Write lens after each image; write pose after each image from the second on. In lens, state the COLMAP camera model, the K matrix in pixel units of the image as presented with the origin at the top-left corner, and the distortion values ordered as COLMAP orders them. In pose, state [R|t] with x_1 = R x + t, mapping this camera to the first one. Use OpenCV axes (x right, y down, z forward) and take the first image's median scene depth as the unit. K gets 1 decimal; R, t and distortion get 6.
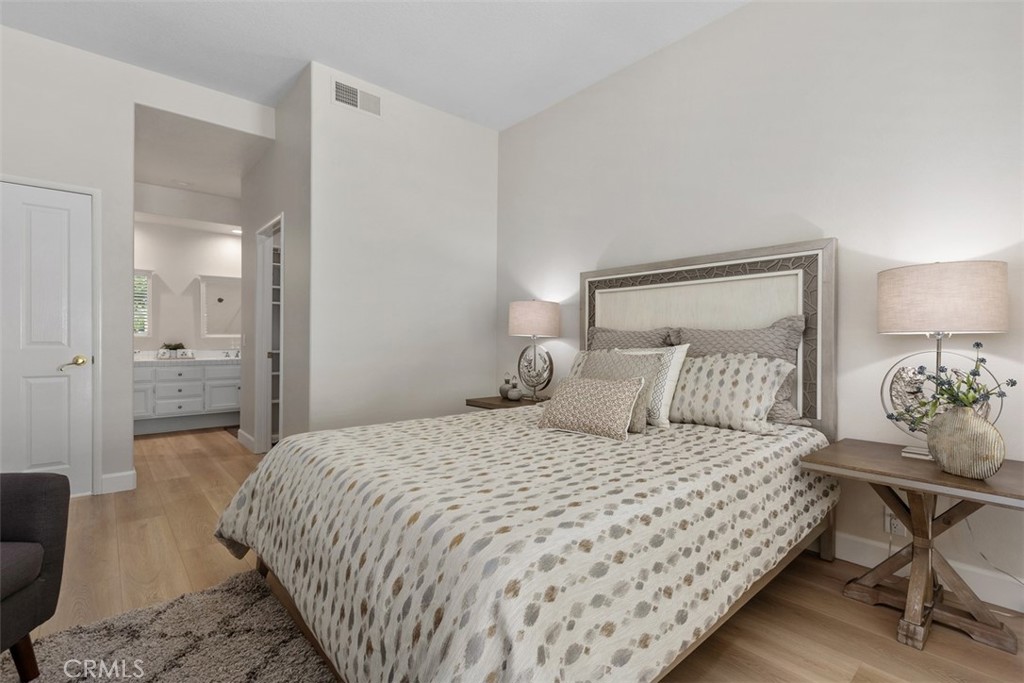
lens RADIAL K [[455.2, 0, 513.4], [0, 455.2, 343.0], [0, 0, 1]] dist [-0.002278, -0.001407]
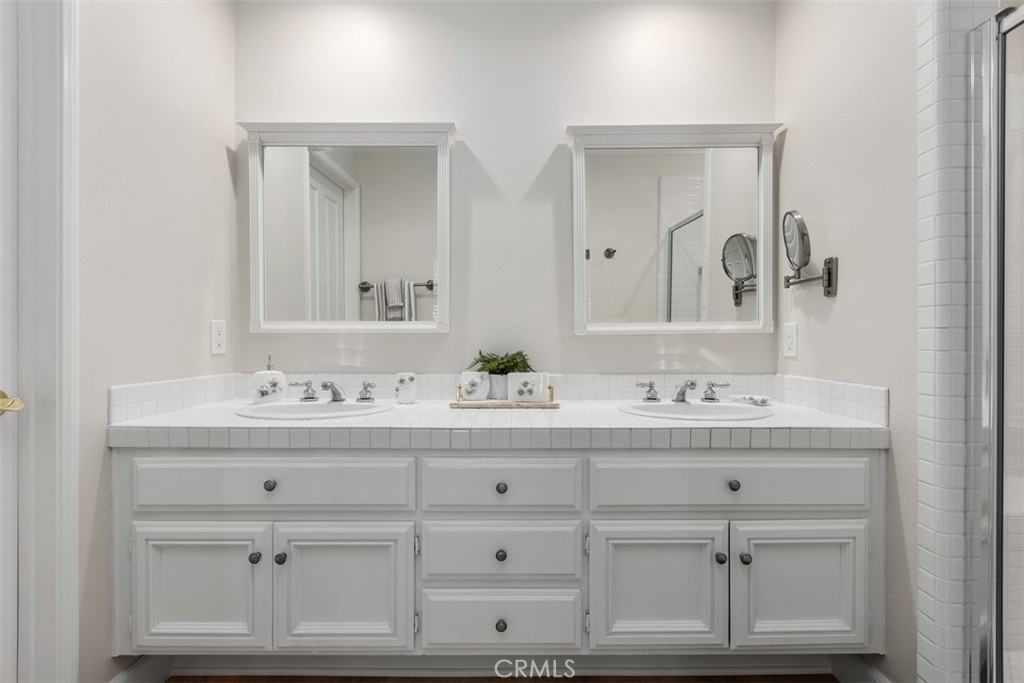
lens RADIAL K [[455.2, 0, 517.2], [0, 455.2, 337.5], [0, 0, 1]] dist [-0.002278, -0.001407]
pose [[0.742988, 0.000819, -0.669304, -0.515725], [0.003427, 0.999981, 0.005027, -0.010296], [0.669296, -0.006029, 0.742971, 0.752641]]
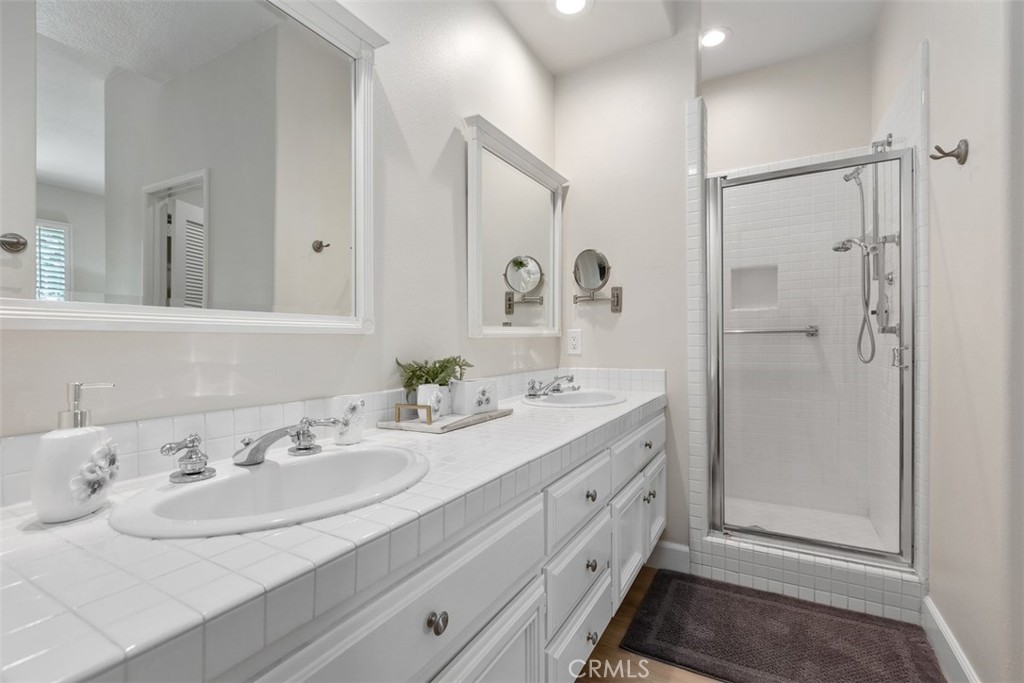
lens RADIAL K [[455.2, 0, 515.3], [0, 455.2, 340.3], [0, 0, 1]] dist [-0.002278, -0.001407]
pose [[0.949732, -0.004127, 0.313037, -0.759455], [0.002956, 0.999987, 0.004217, -0.009898], [-0.313050, -0.003079, 0.949732, 0.722289]]
